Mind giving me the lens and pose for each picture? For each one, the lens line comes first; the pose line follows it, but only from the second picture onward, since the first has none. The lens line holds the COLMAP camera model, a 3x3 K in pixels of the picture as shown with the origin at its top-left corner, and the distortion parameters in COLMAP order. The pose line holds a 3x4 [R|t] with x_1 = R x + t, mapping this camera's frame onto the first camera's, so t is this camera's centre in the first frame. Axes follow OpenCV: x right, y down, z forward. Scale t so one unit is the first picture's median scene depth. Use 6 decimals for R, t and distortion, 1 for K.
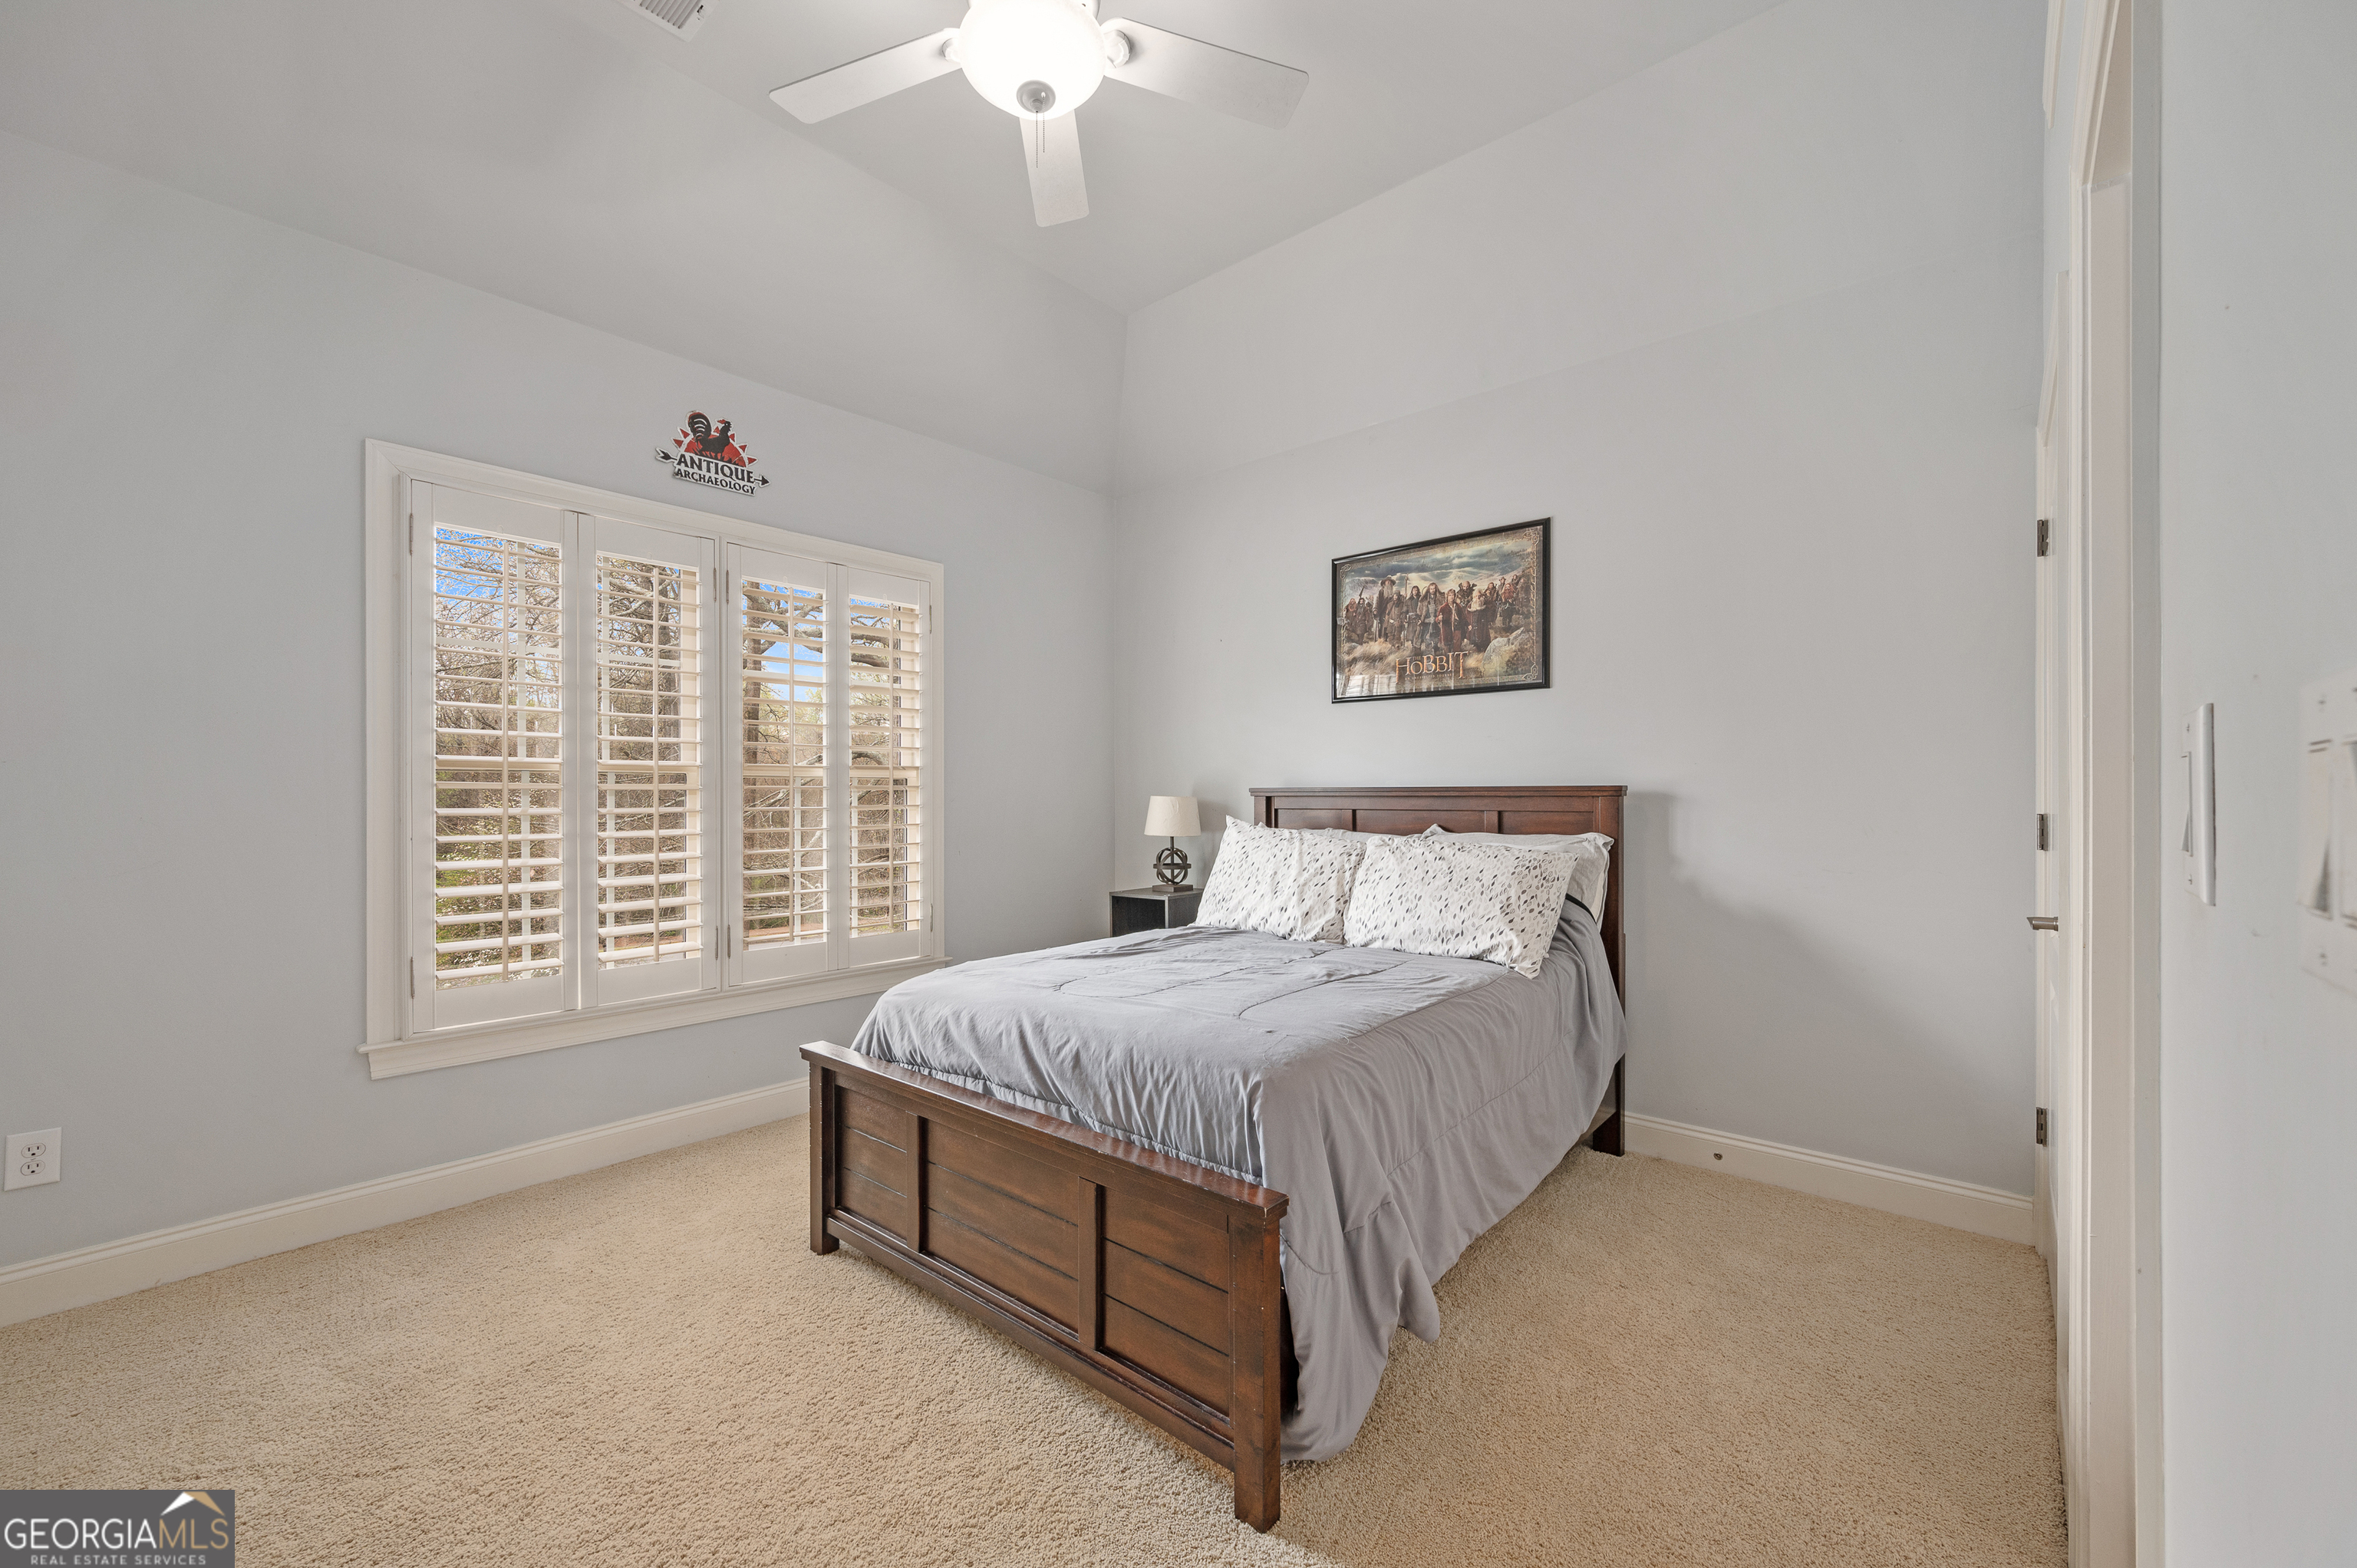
lens RADIAL K [[930.2, 0, 1188.5], [0, 930.2, 798.5], [0, 0, 1]] dist [0.000703, 0.000167]
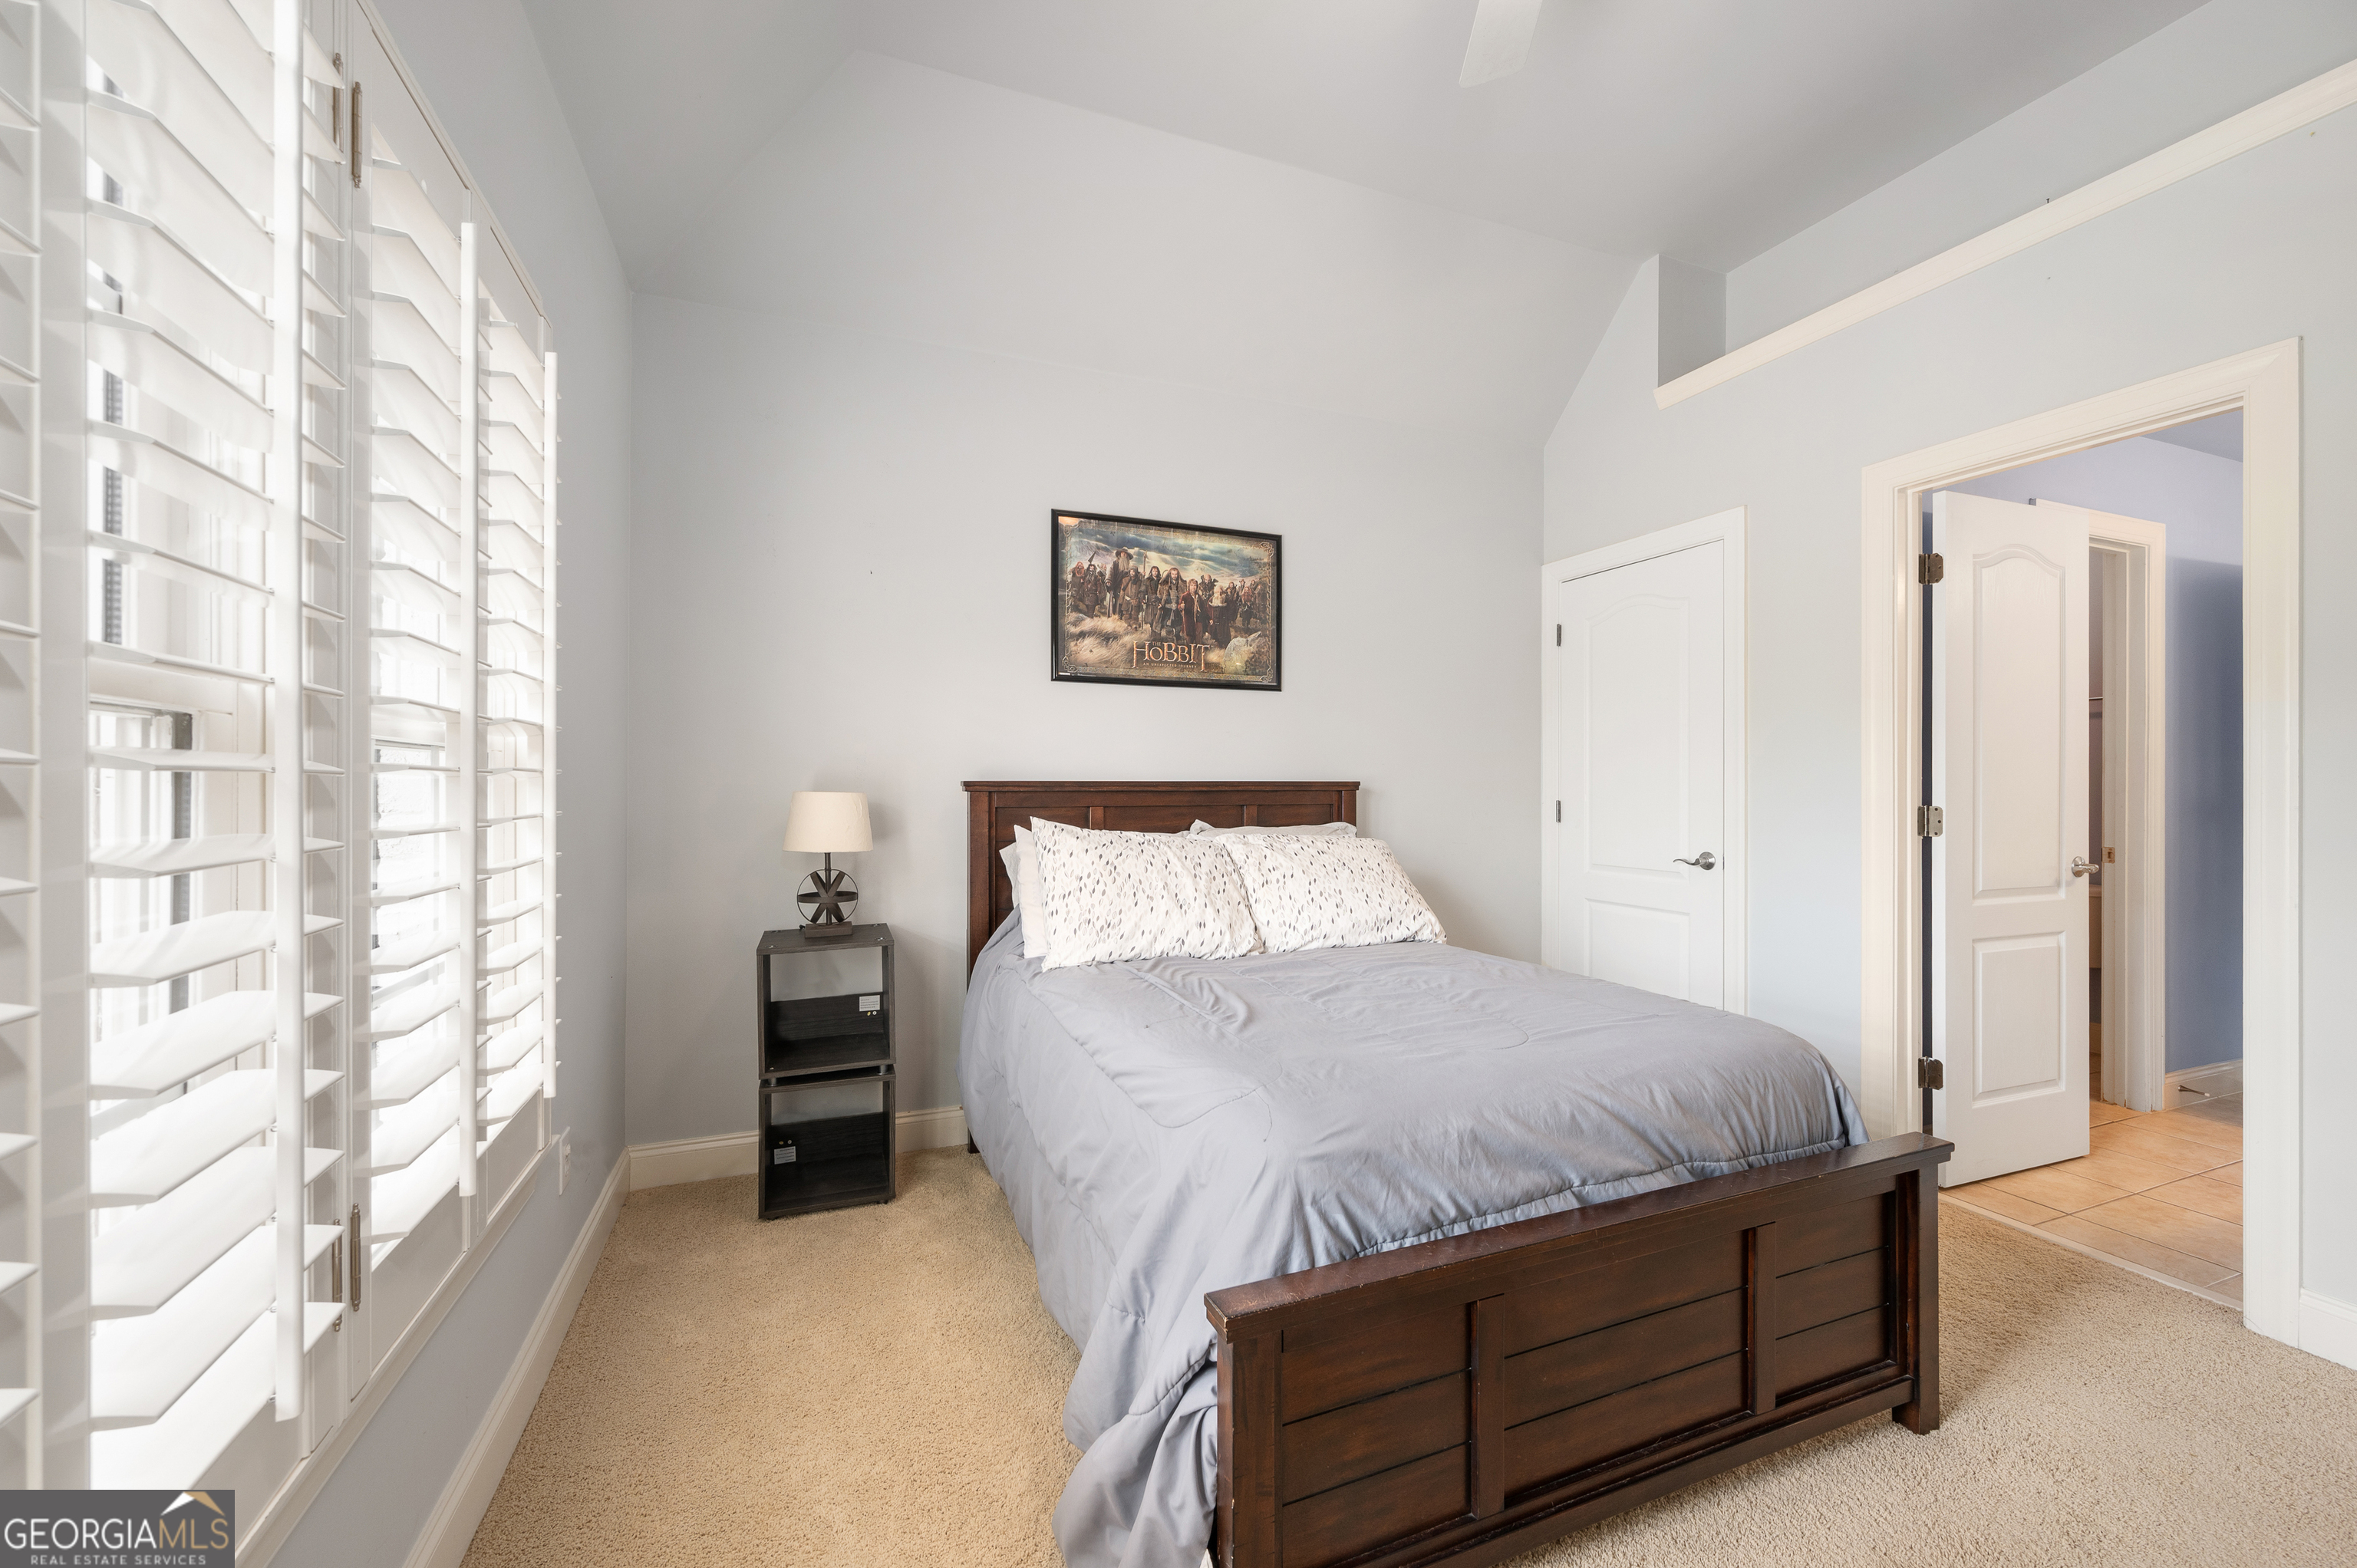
lens RADIAL K [[930.2, 0, 1188.5], [0, 930.2, 798.5], [0, 0, 1]] dist [0.000703, 0.000167]
pose [[0.460390, -0.009526, 0.887665, -0.588628], [0.004053, 0.999955, 0.008629, -0.003199], [-0.887707, -0.000375, 0.460408, 0.554770]]
